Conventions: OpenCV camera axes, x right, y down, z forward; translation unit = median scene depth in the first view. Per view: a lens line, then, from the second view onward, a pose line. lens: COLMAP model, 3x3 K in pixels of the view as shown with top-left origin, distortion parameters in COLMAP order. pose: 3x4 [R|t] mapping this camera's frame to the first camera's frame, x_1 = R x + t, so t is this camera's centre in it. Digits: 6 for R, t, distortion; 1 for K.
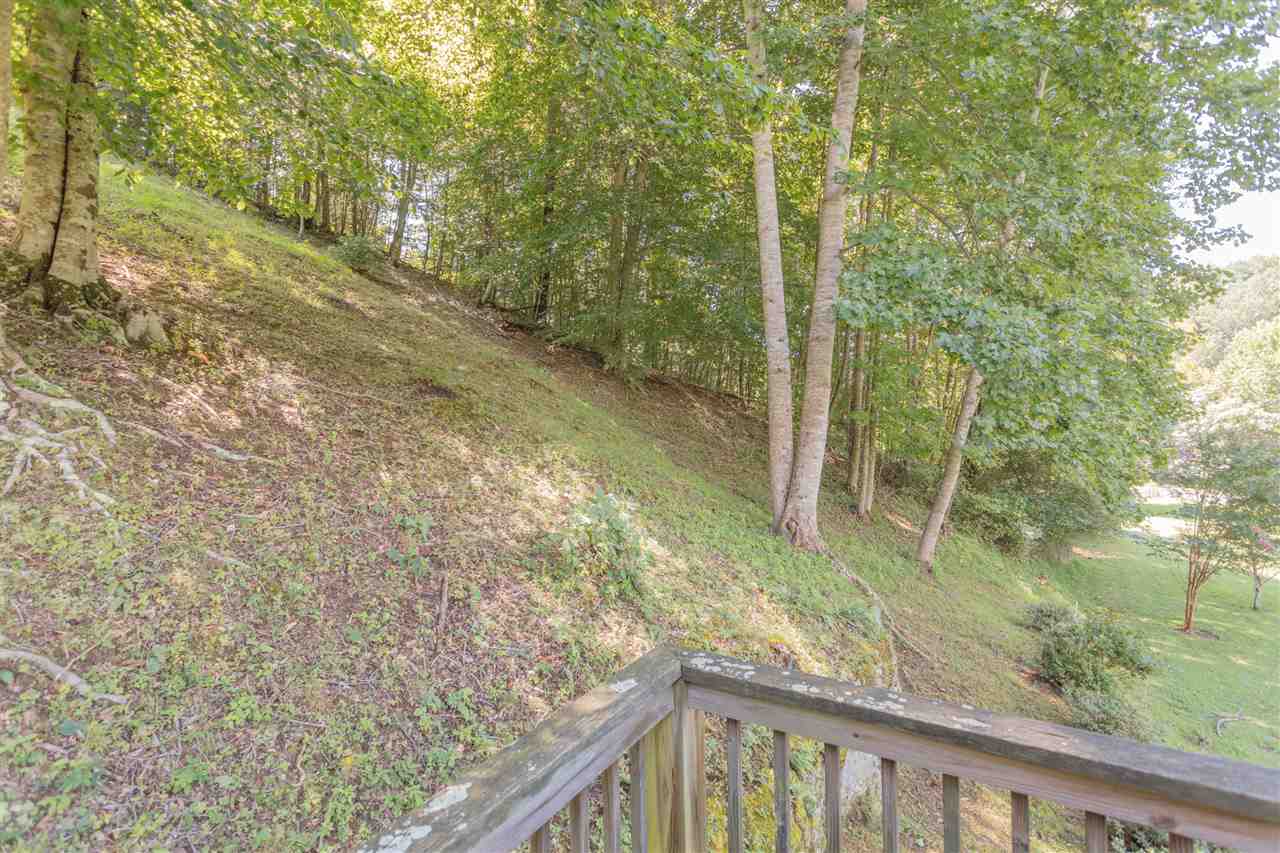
lens RADIAL K [[600.0, 0, 636.3], [0, 600.0, 426.4], [0, 0, 1]] dist [0.004192, 0.000658]
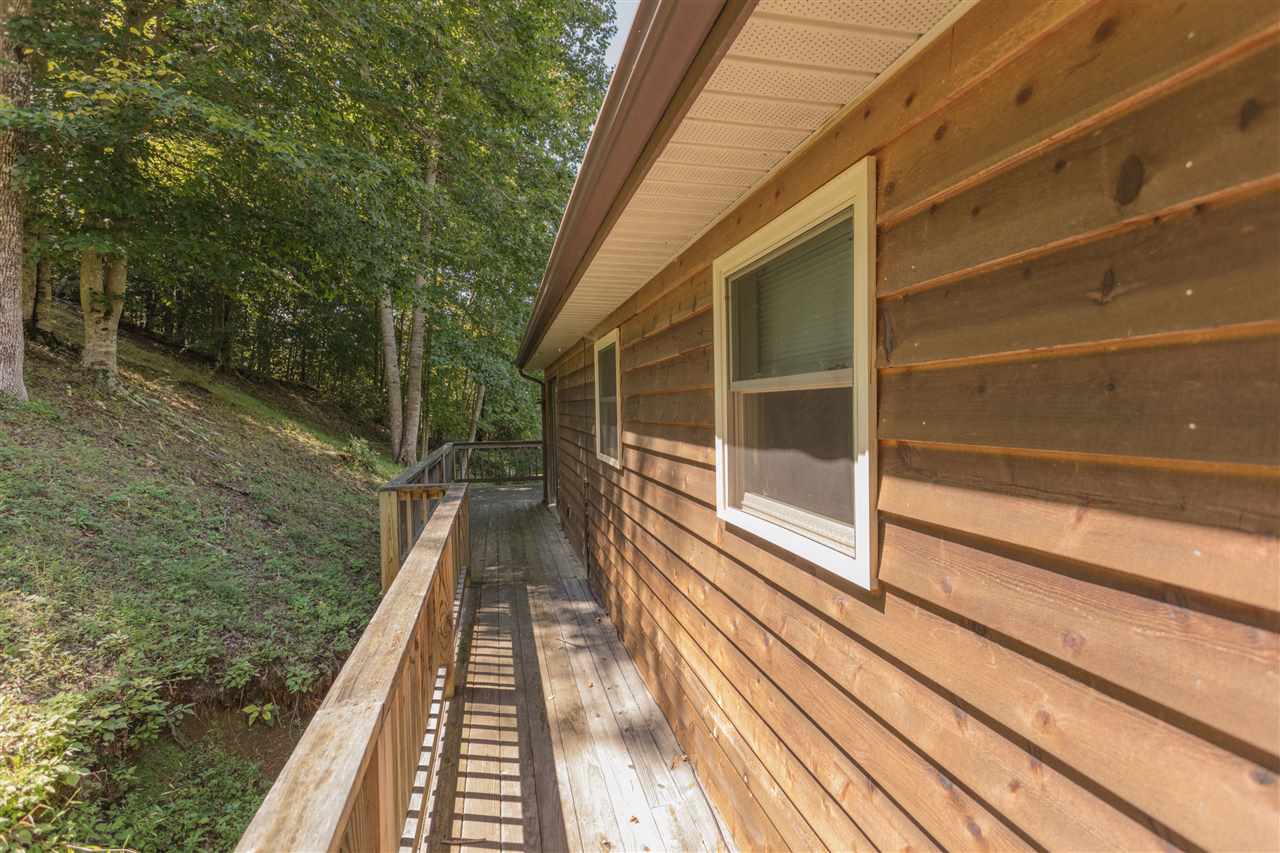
lens RADIAL K [[600.0, 0, 637.9], [0, 600.0, 425.7], [0, 0, 1]] dist [0.004192, 0.000658]
pose [[0.708262, -0.023025, 0.705574, -0.397625], [0.007823, 0.999663, 0.024769, 0.005106], [-0.705906, -0.012024, 0.708203, -0.642284]]
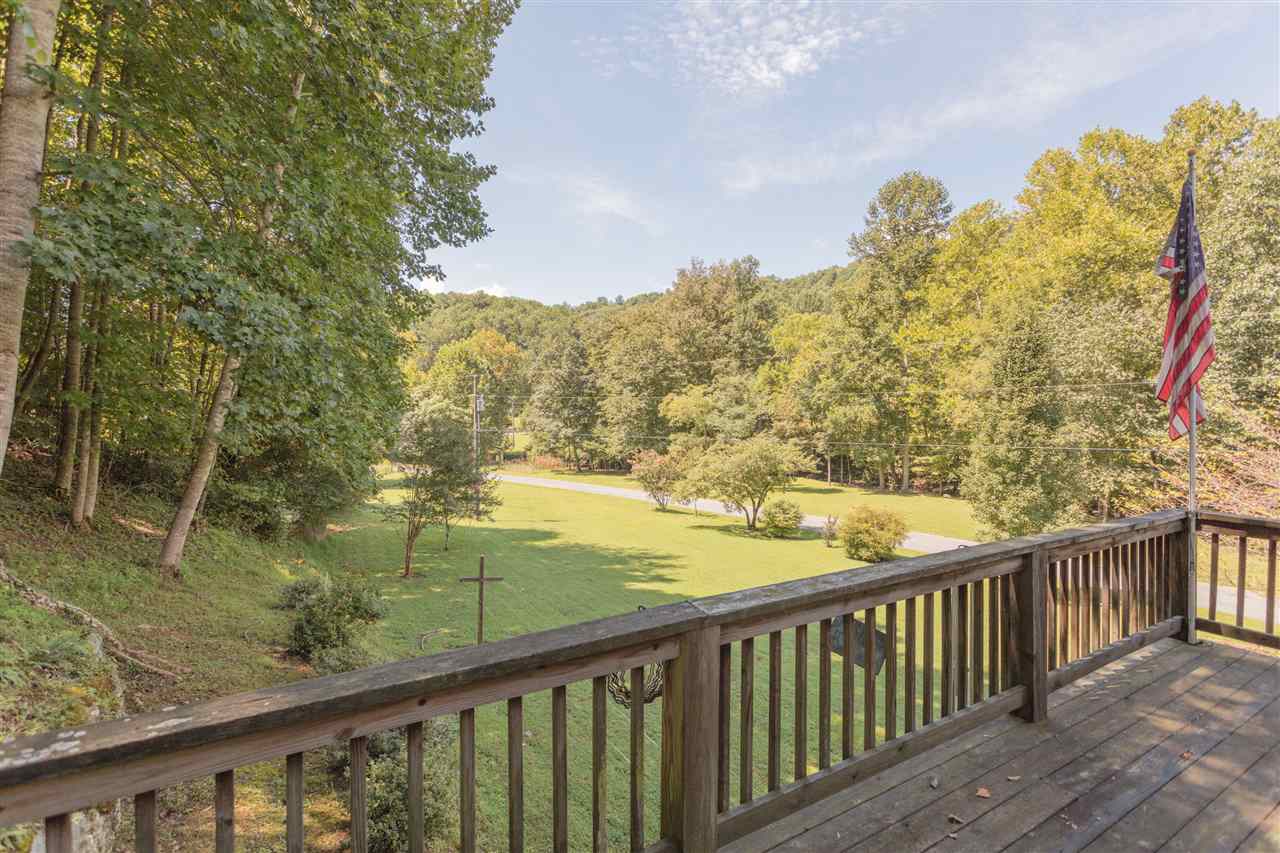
lens RADIAL K [[600.0, 0, 638.8], [0, 600.0, 426.2], [0, 0, 1]] dist [0.004192, 0.000658]
pose [[0.451110, -0.003535, 0.892461, 0.006847], [-0.014406, 0.999833, 0.011242, 0.001733], [-0.892352, -0.017928, 0.450984, -0.006604]]
